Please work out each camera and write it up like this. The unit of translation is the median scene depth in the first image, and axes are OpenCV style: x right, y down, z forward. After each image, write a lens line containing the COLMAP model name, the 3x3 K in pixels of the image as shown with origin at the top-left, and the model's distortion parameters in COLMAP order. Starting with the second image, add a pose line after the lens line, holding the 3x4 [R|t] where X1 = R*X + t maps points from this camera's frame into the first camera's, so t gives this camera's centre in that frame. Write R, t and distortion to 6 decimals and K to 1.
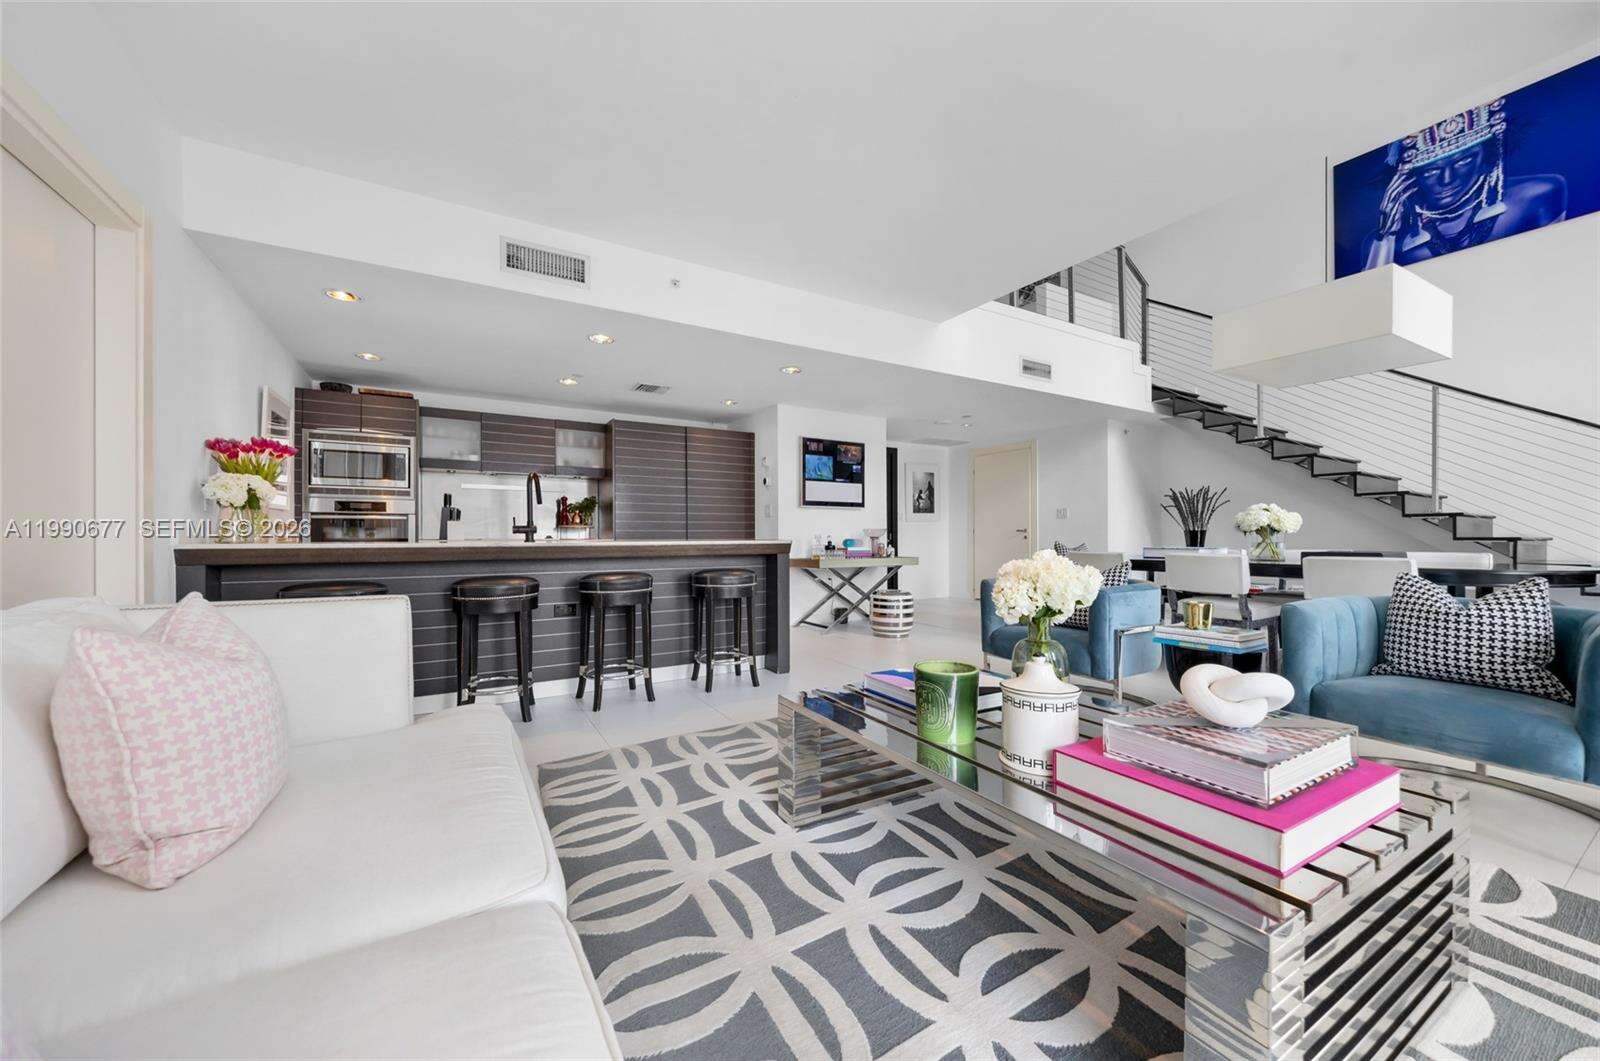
lens RADIAL K [[542.3, 0, 800.0], [0, 542.3, 530.5], [0, 0, 1]] dist [-0.001659, -0.000180]
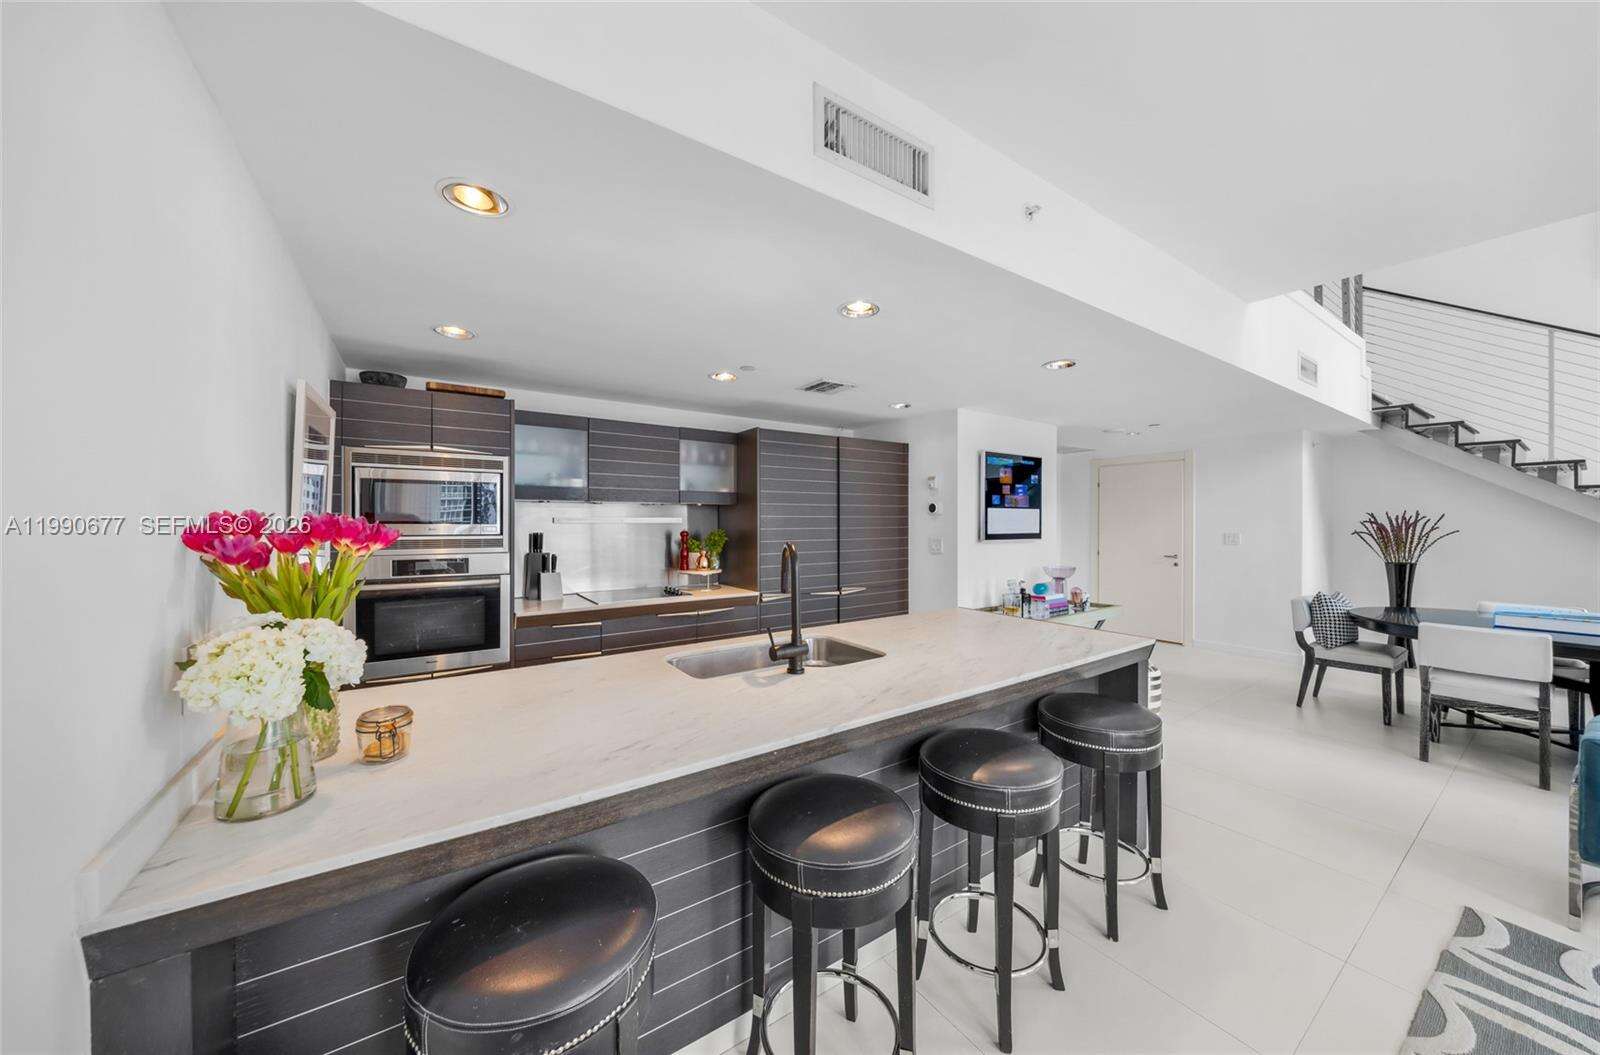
lens RADIAL K [[481.1, 0, 745.8], [0, 481.1, 510.3], [0, 0, 1]] dist [-0.000818, -0.000029]
pose [[0.999236, 0.005742, 0.038668, -0.405773], [-0.006094, 0.999941, 0.008994, -0.104336], [-0.038614, -0.009223, 0.999212, 0.365934]]
